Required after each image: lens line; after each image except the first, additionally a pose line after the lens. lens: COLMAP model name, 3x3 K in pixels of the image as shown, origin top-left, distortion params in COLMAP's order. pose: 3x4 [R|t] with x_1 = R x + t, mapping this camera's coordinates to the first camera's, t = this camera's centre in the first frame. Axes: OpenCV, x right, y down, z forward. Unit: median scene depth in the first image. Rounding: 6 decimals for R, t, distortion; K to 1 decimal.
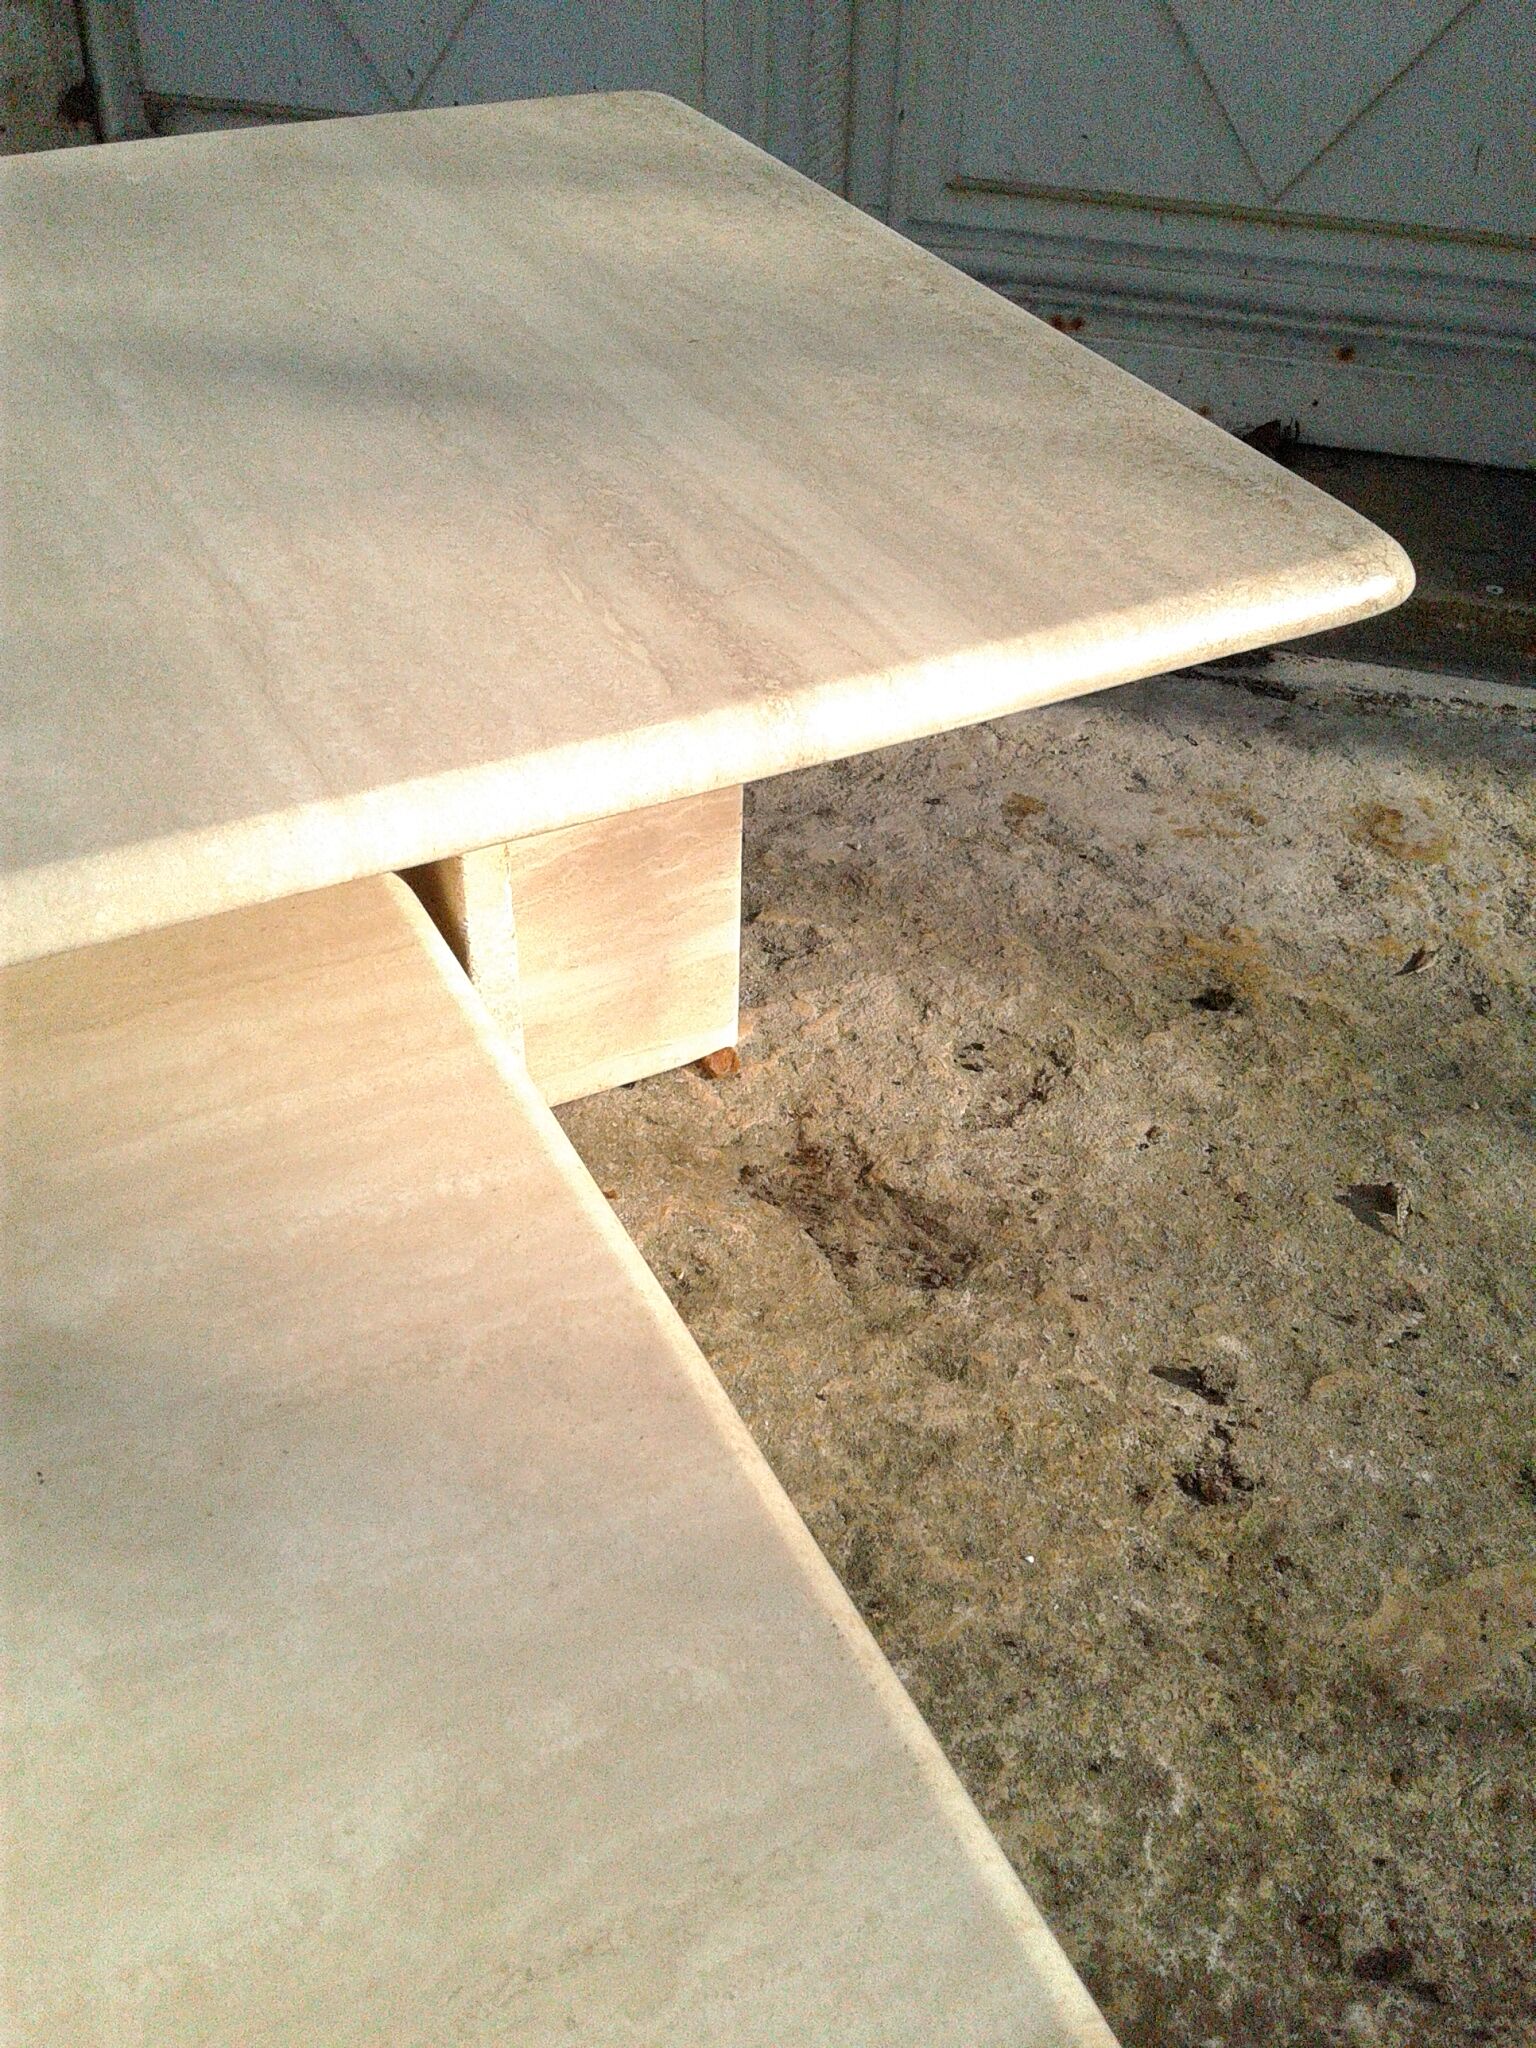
lens RADIAL K [[1954.3, 0, 764.2], [0, 1954.3, 960.8], [0, 0, 1]] dist [0.025800, 0.000000]
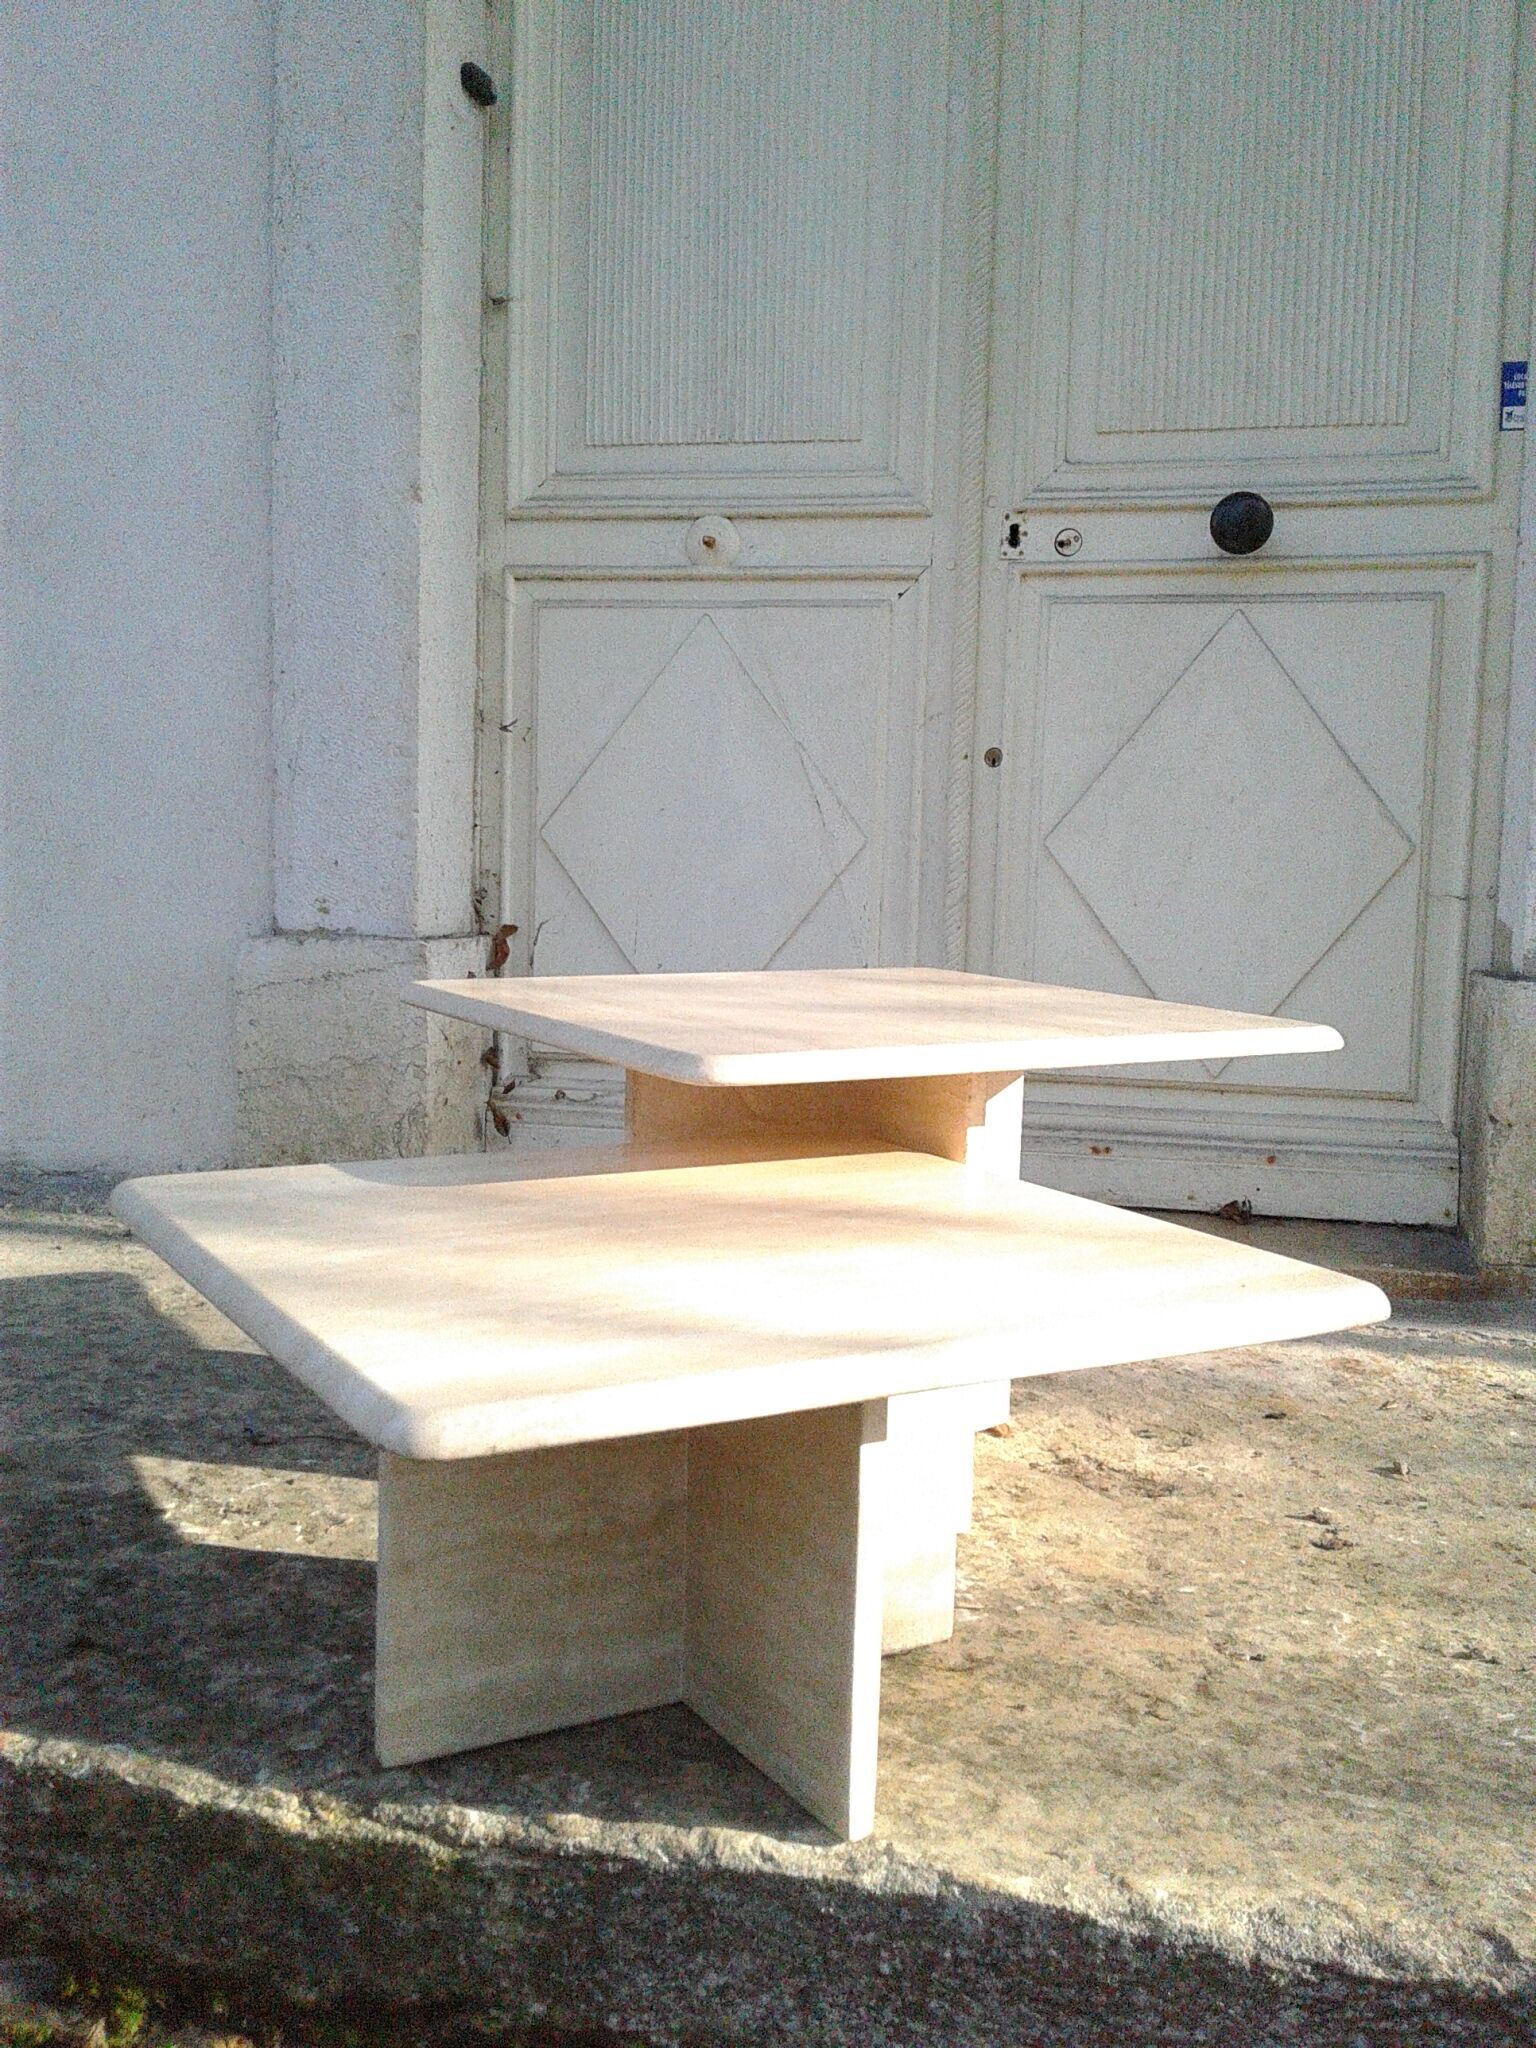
lens RADIAL K [[1954.3, 0, 772.3], [0, 1954.3, 1022.7], [0, 0, 1]] dist [0.025800, 0.000000]
pose [[0.998064, -0.012638, 0.060901, -0.357832], [0.043218, 0.845068, -0.532910, 0.726079], [-0.044730, 0.534510, 0.843978, -0.706624]]
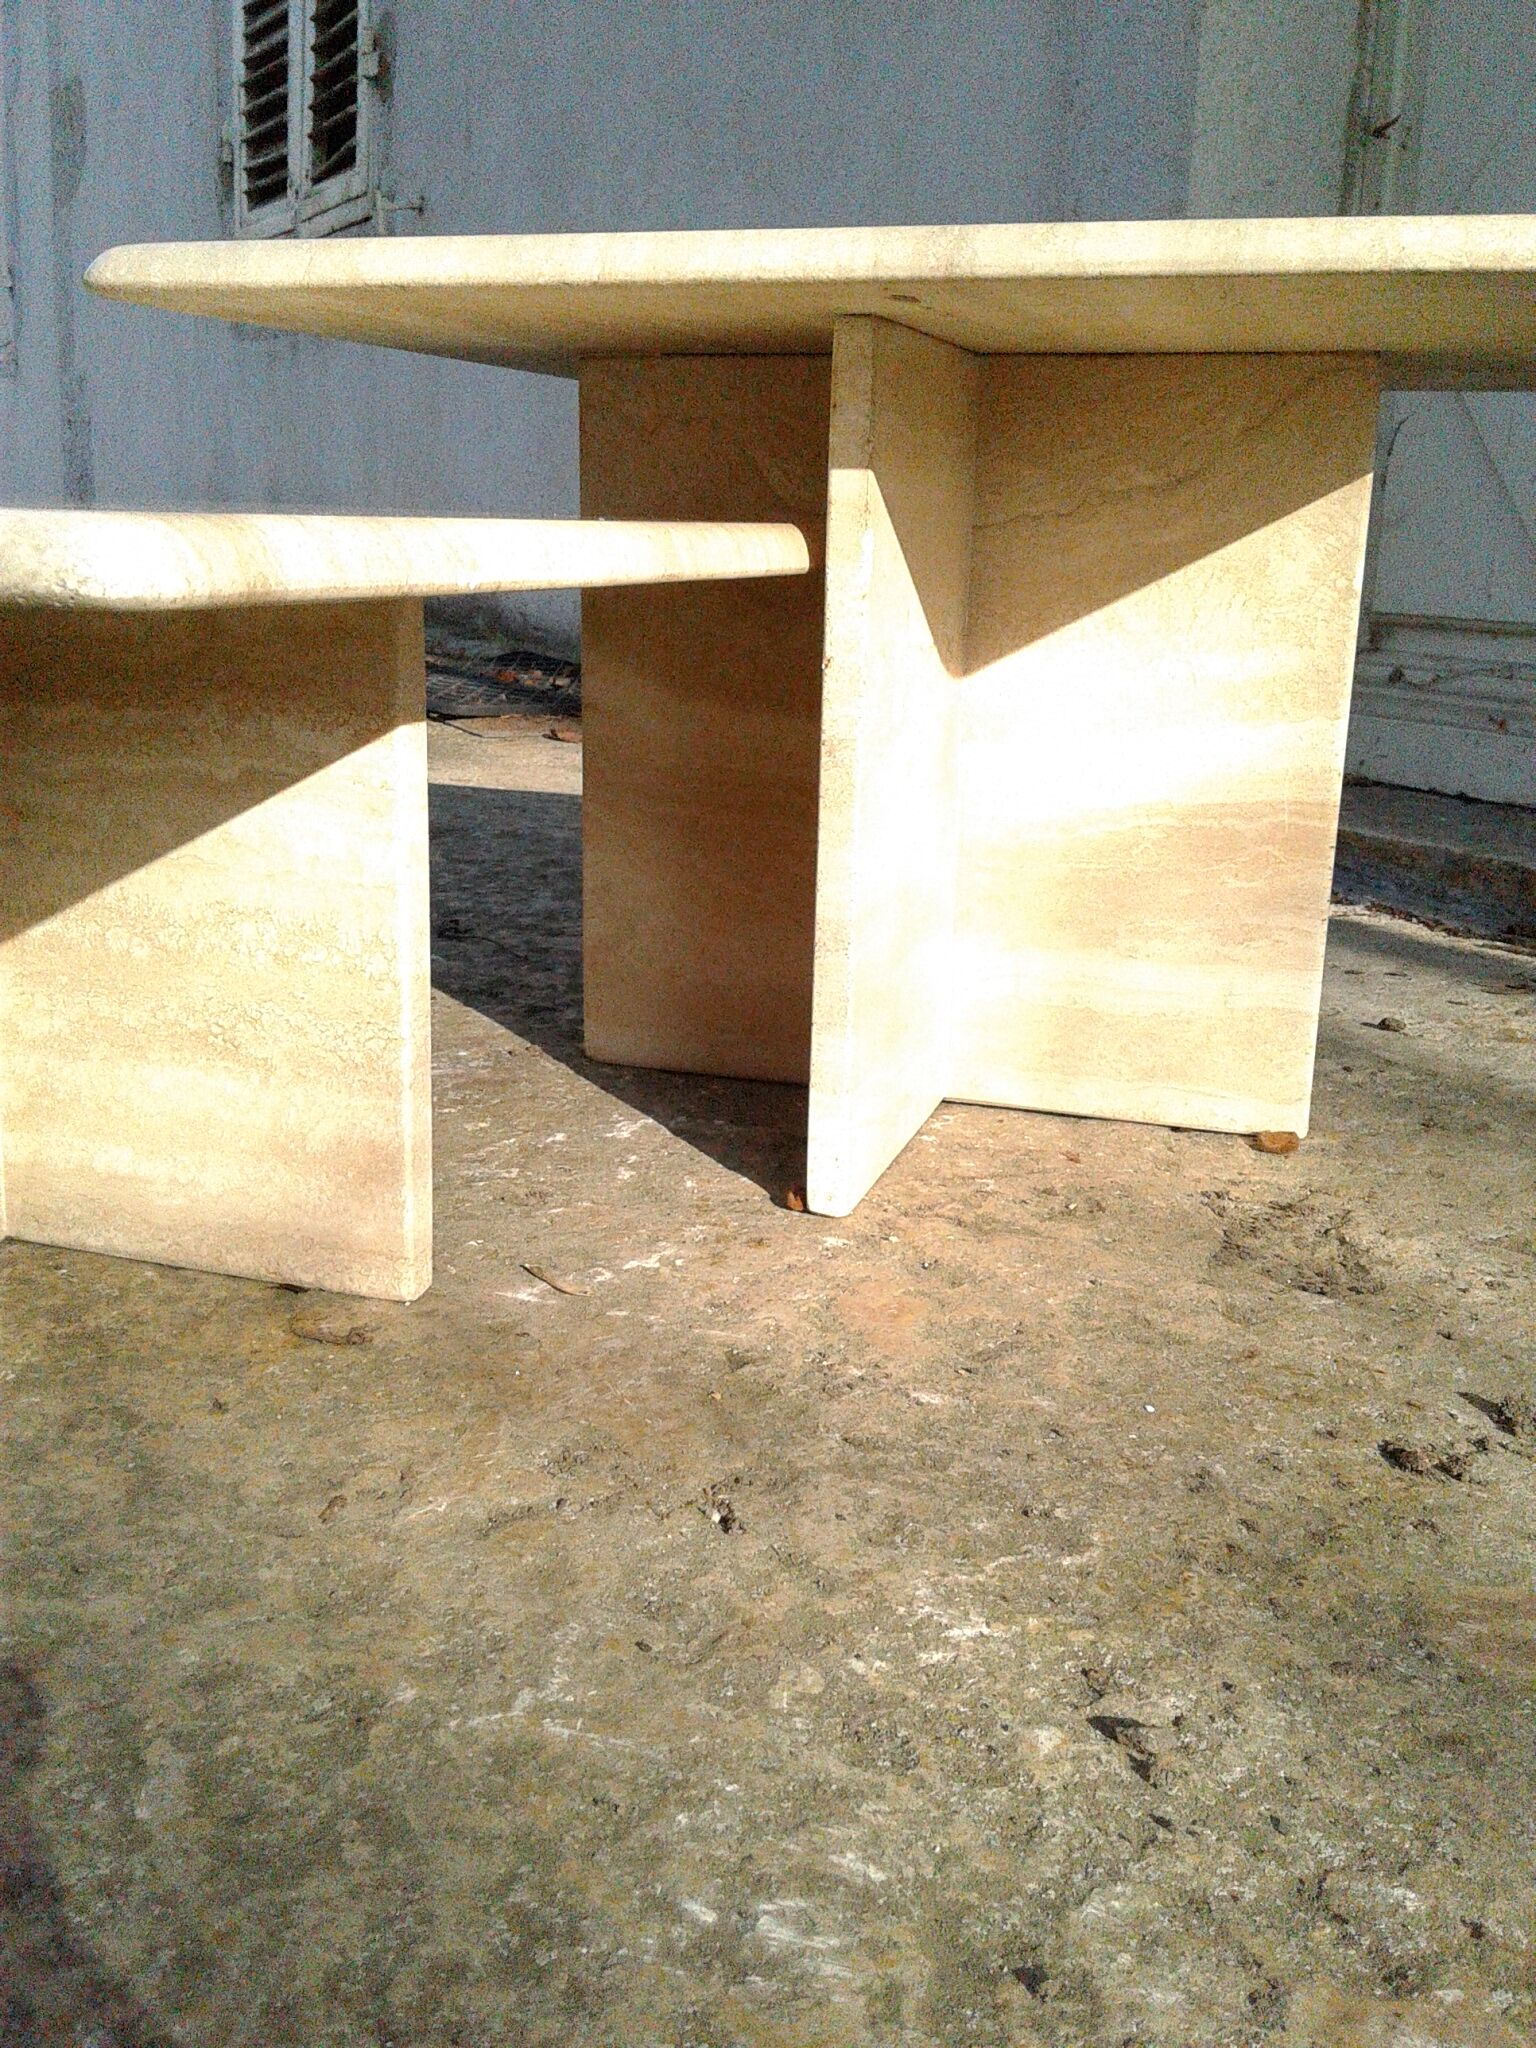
lens RADIAL K [[1954.3, 0, 820.9], [0, 1954.3, 1012.1], [0, 0, 1]] dist [0.025800, 0.000000]
pose [[0.712507, 0.165269, -0.681924, 0.508847], [-0.446539, 0.856461, -0.258995, 0.381432], [0.541237, 0.489041, 0.684033, 0.211189]]
